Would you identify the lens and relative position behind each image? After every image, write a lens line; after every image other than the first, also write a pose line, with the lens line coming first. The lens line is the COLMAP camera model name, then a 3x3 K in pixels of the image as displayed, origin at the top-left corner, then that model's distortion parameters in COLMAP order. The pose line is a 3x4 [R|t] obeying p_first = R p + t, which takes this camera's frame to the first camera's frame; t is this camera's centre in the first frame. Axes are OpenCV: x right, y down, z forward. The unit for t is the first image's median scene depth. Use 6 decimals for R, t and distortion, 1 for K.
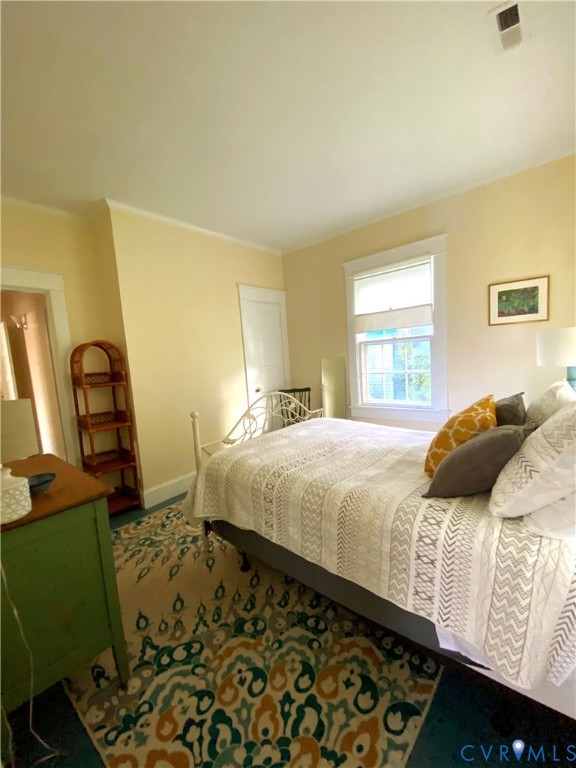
lens RADIAL K [[308.5, 0, 288.3], [0, 308.5, 385.7], [0, 0, 1]] dist [0.029034, -0.025581]
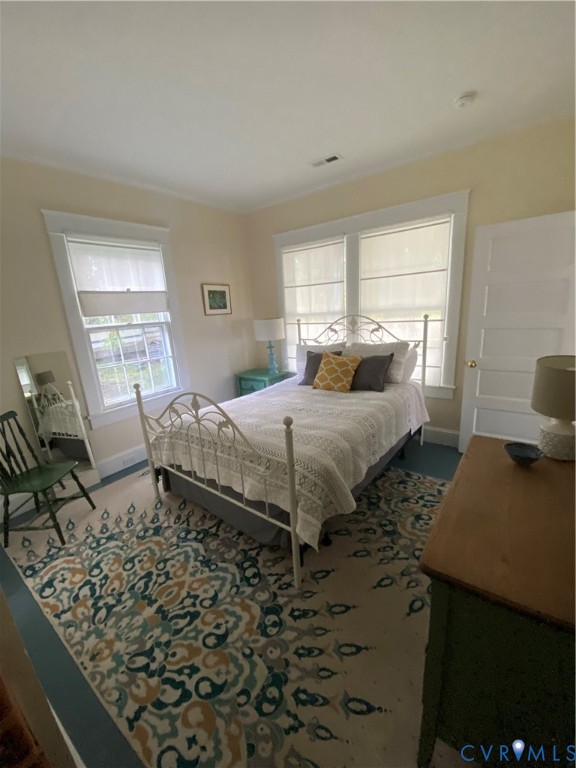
lens RADIAL K [[308.5, 0, 288.3], [0, 308.5, 385.7], [0, 0, 1]] dist [0.029034, -0.025581]
pose [[-0.046744, -0.174771, 0.983499, -0.907473], [0.164695, 0.969752, 0.180155, -0.103141], [-0.985236, 0.170399, -0.016546, 0.912797]]
